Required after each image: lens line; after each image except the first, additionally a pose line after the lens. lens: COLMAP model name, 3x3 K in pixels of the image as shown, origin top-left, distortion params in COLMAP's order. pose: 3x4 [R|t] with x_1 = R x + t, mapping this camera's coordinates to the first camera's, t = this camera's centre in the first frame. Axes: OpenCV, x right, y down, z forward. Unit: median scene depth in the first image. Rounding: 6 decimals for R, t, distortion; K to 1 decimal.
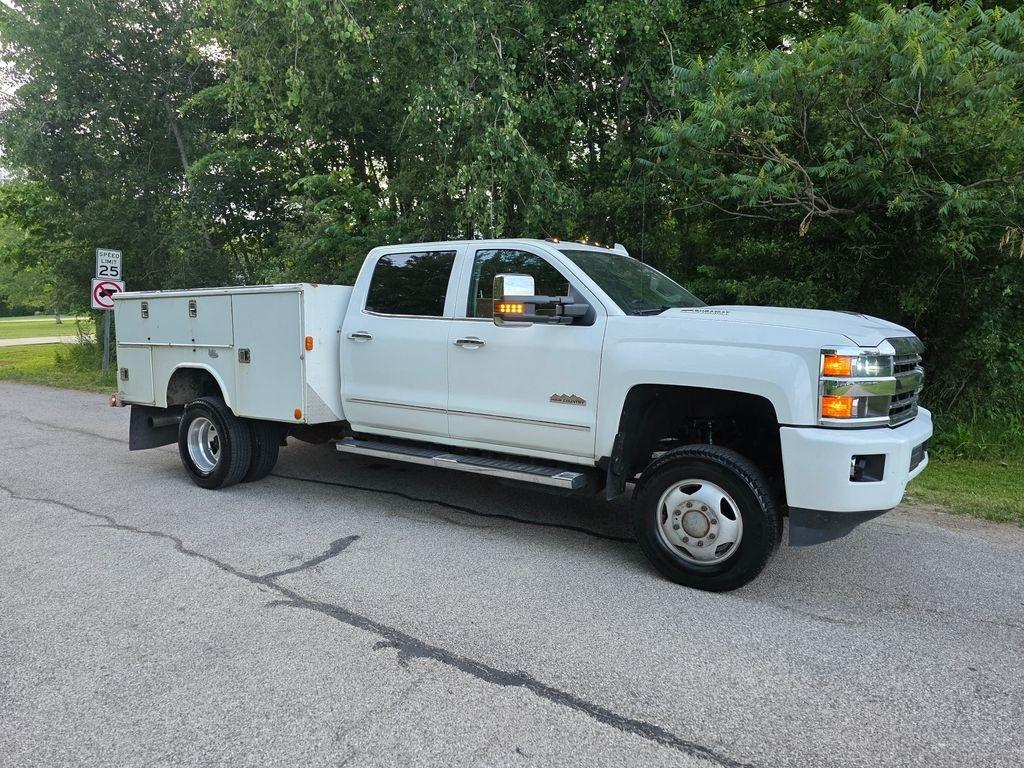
lens RADIAL K [[689.6, 0, 515.2], [0, 689.6, 392.4], [0, 0, 1]] dist [0.064611, -0.053548]
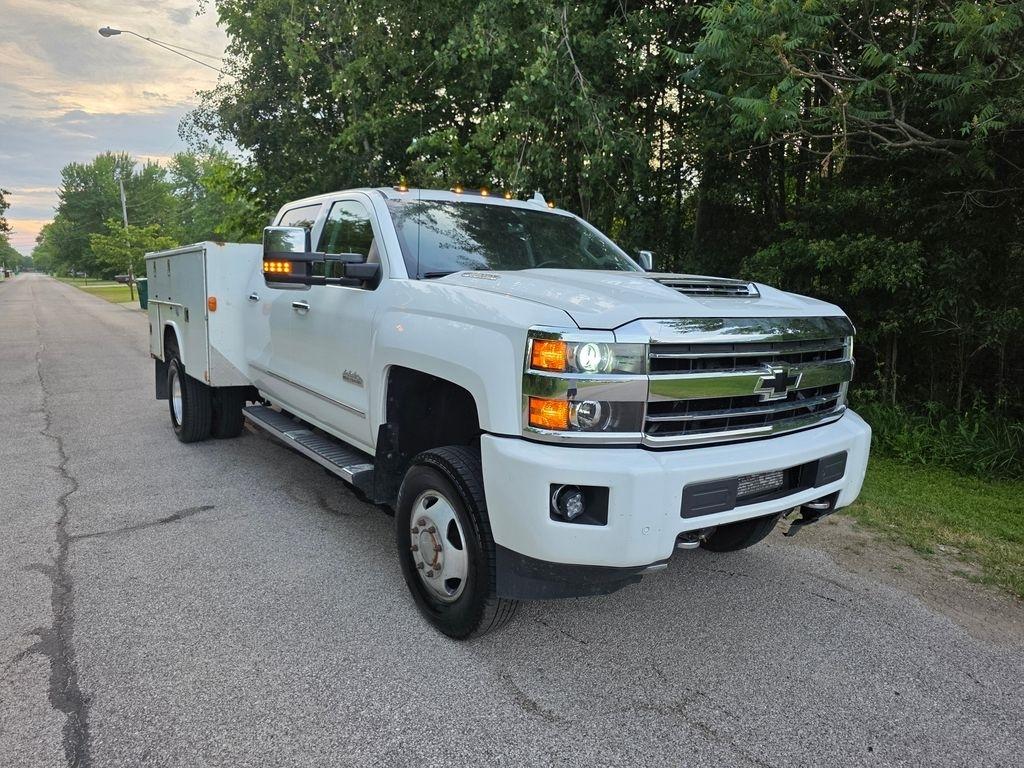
lens RADIAL K [[689.6, 0, 510.8], [0, 689.6, 387.8], [0, 0, 1]] dist [0.064611, -0.053548]
pose [[0.938801, 0.067950, -0.337692, 0.474403], [-0.054459, 0.997299, 0.049279, -0.026341], [0.340129, -0.027873, 0.939966, 0.240630]]
